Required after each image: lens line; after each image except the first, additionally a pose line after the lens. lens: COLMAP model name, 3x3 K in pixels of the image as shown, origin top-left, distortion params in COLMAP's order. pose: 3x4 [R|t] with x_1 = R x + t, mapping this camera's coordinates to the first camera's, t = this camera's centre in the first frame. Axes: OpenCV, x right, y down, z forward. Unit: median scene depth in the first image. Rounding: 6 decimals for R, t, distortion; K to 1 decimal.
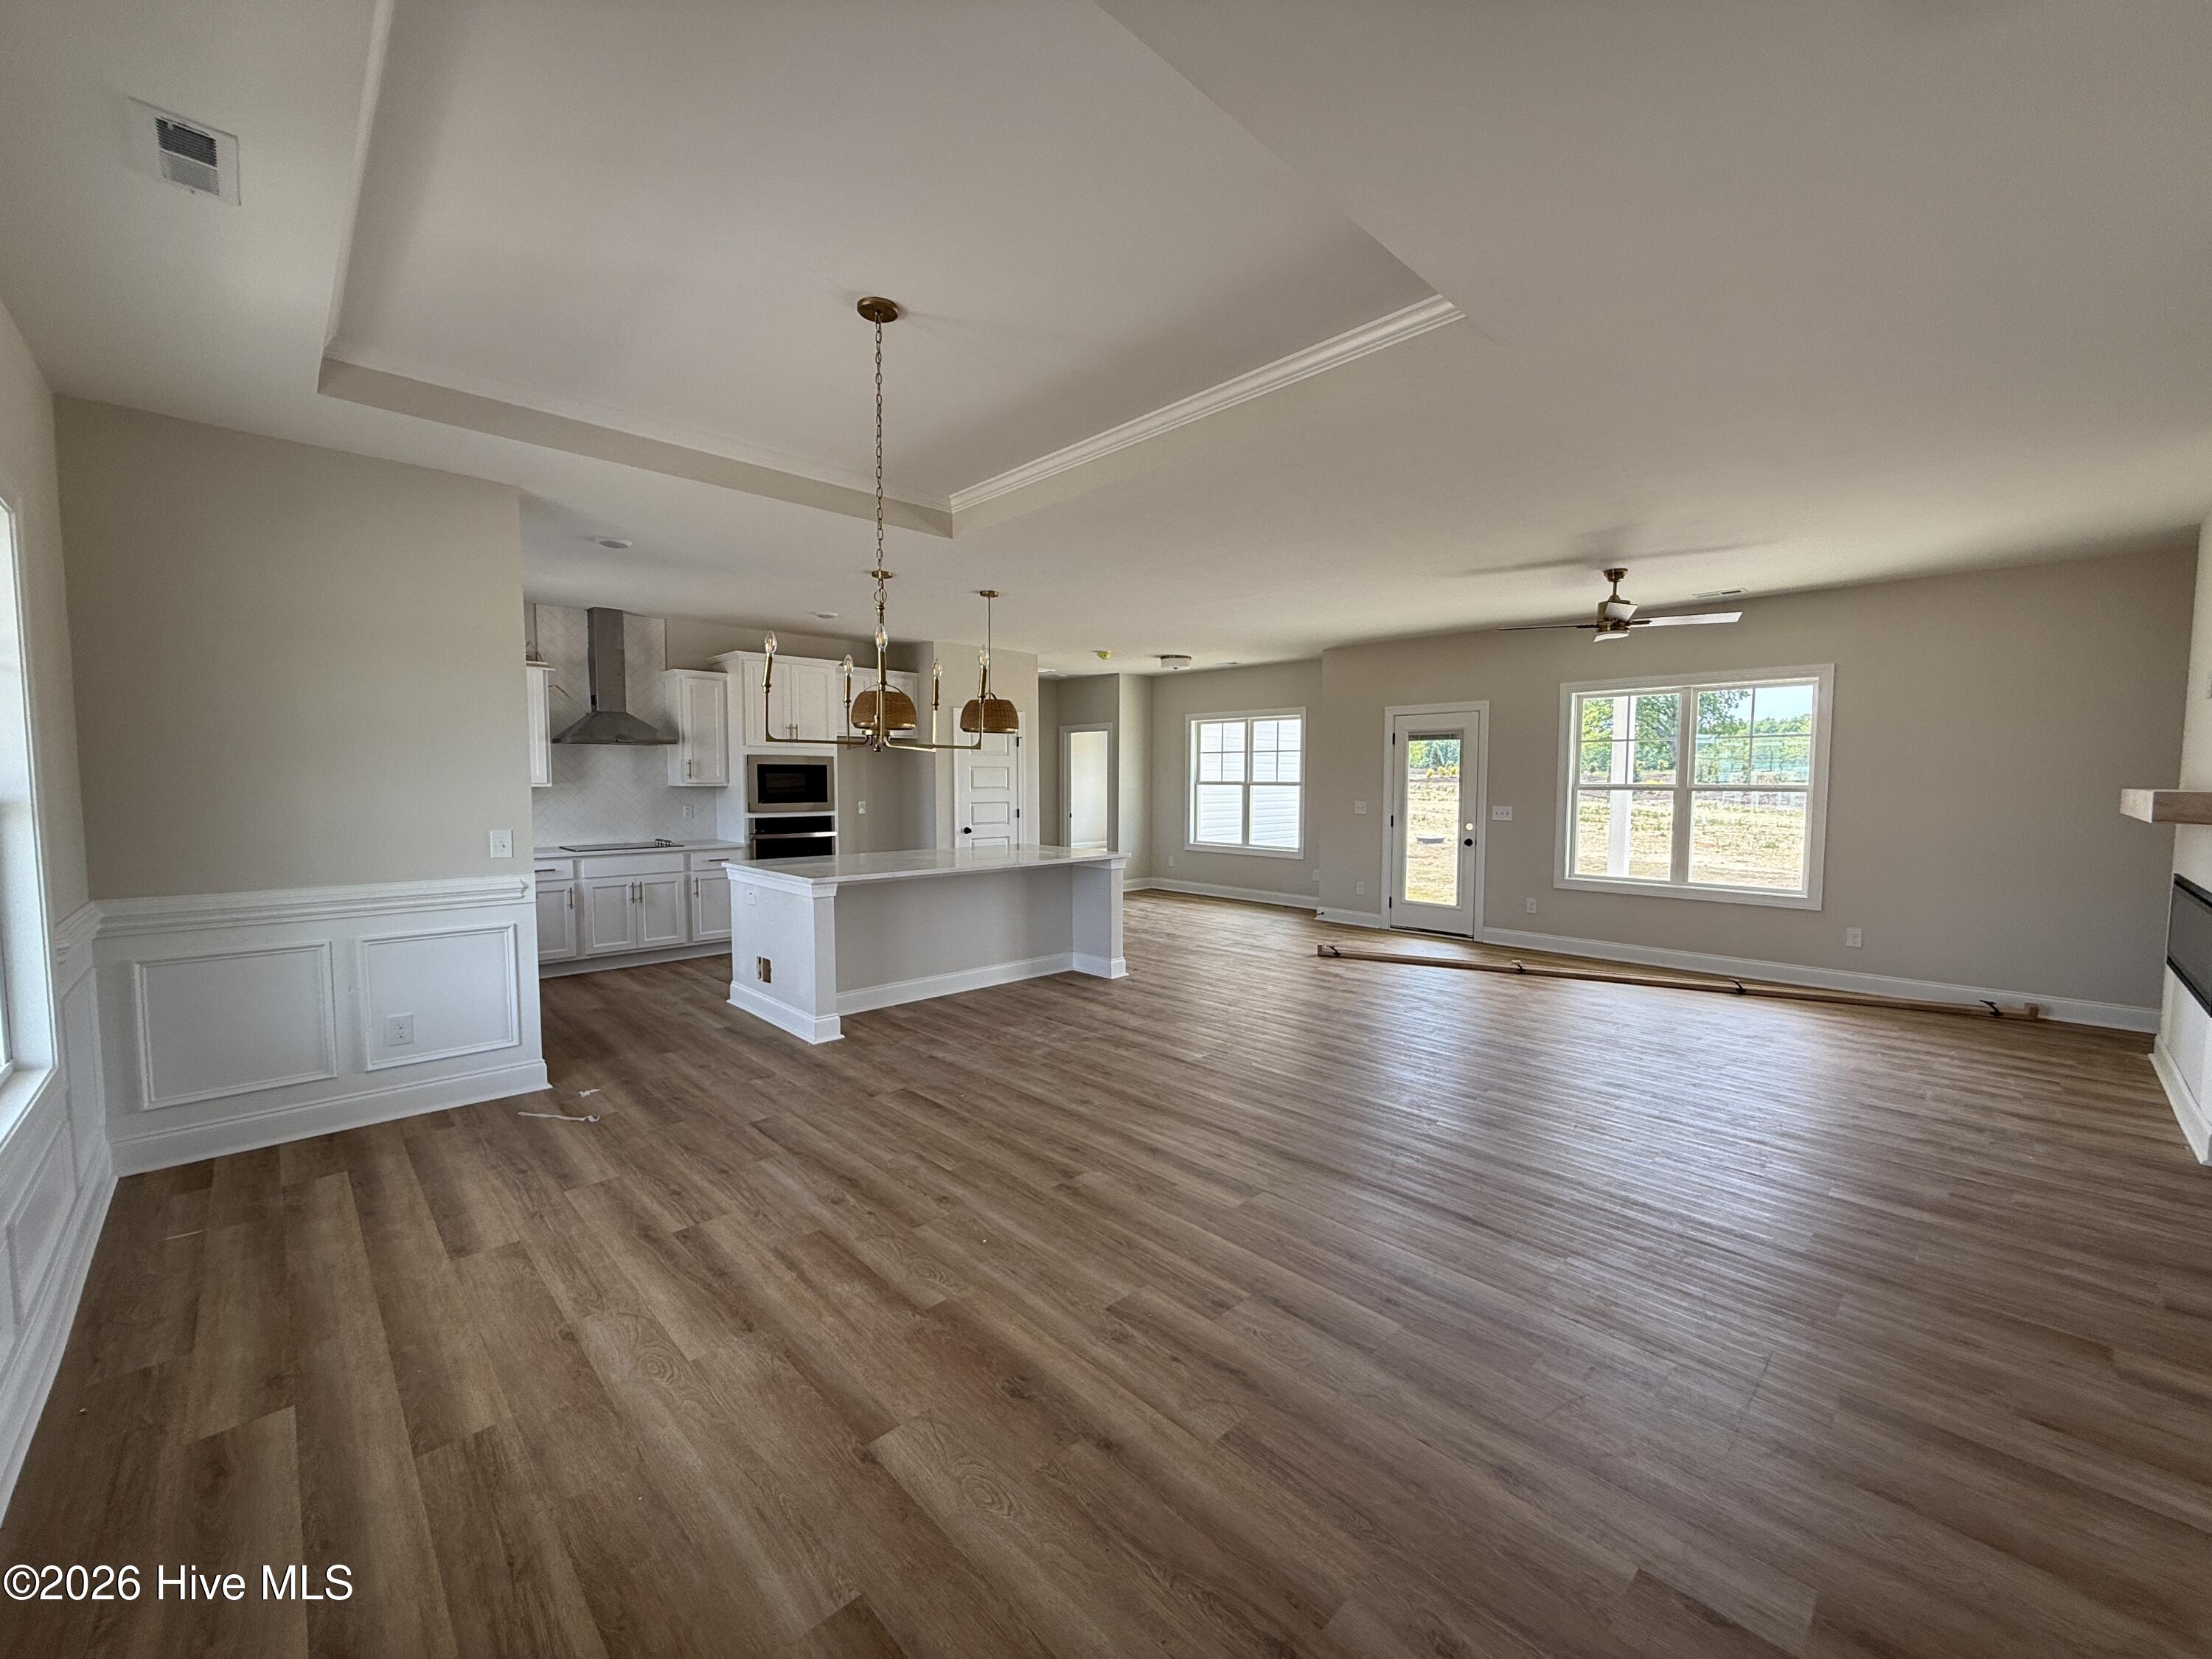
lens RADIAL K [[883.9, 0, 1102.1], [0, 883.9, 838.5], [0, 0, 1]] dist [0.004640, 0.000453]
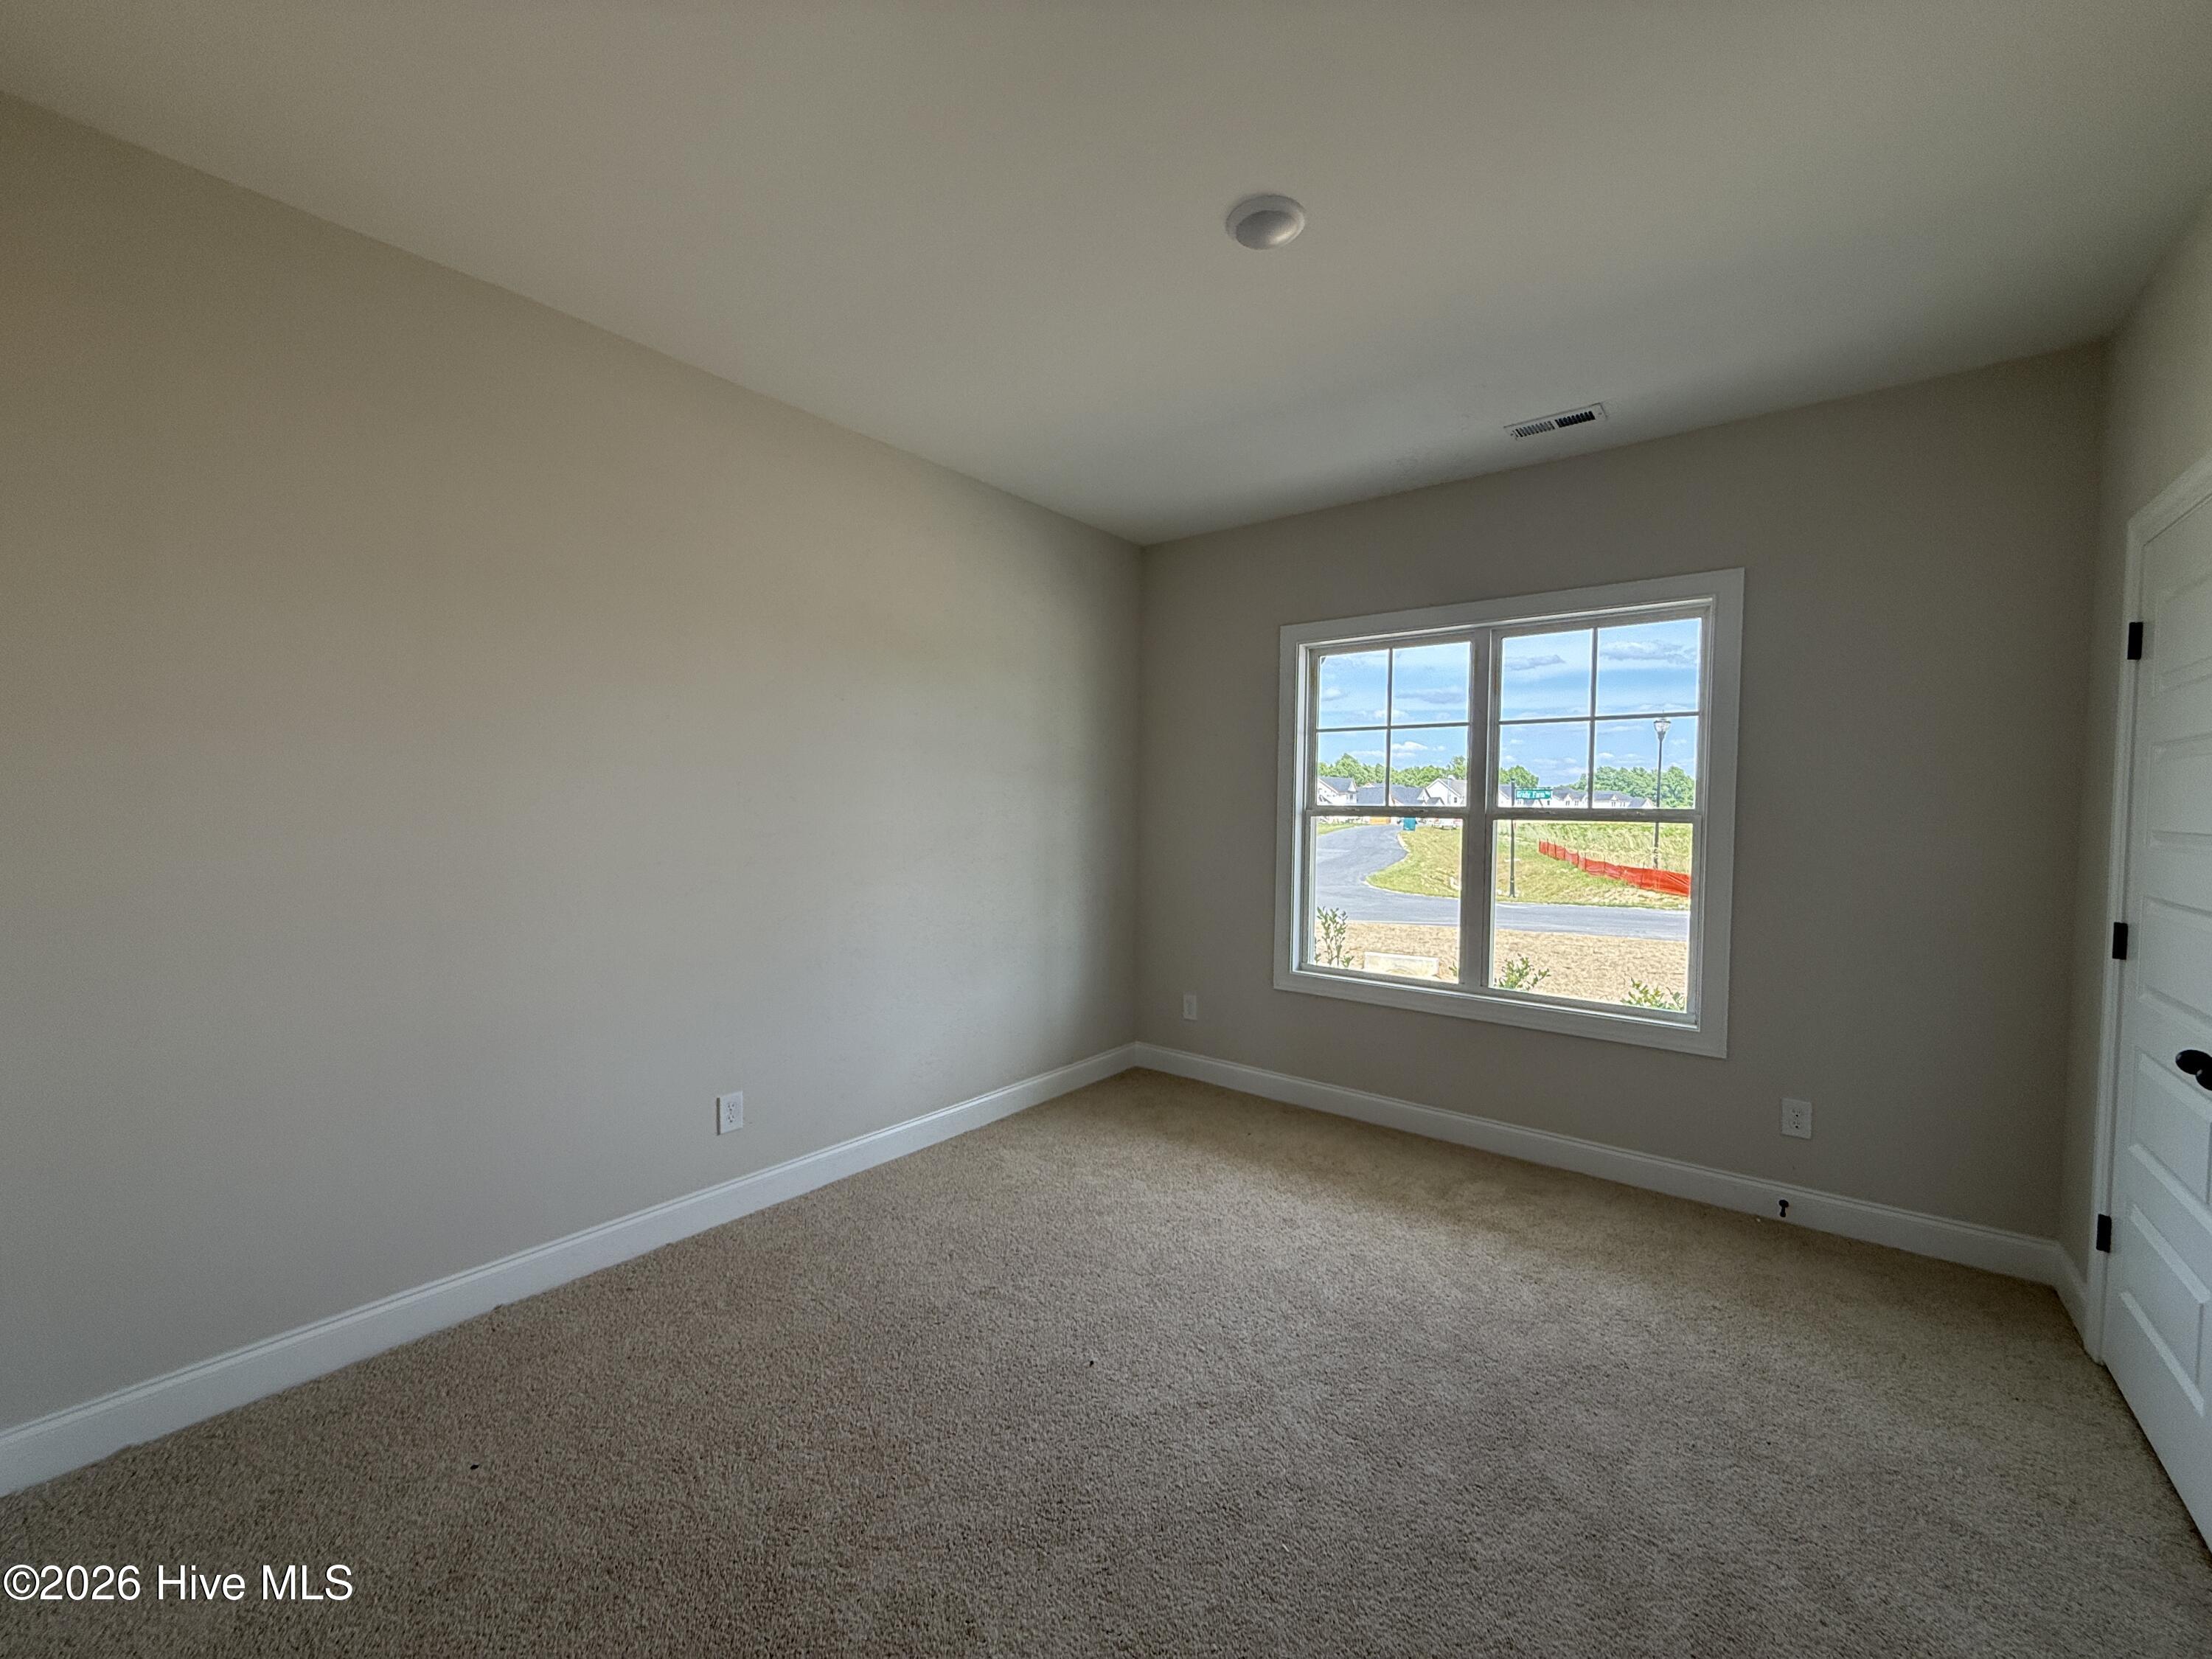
lens RADIAL K [[883.9, 0, 1126.0], [0, 883.9, 848.1], [0, 0, 1]] dist [0.004640, 0.000453]
pose [[0.987955, -0.001937, 0.154727, -0.039987], [0.005317, 0.999756, -0.021436, -0.057126], [-0.154648, 0.022001, 0.987725, 0.918404]]
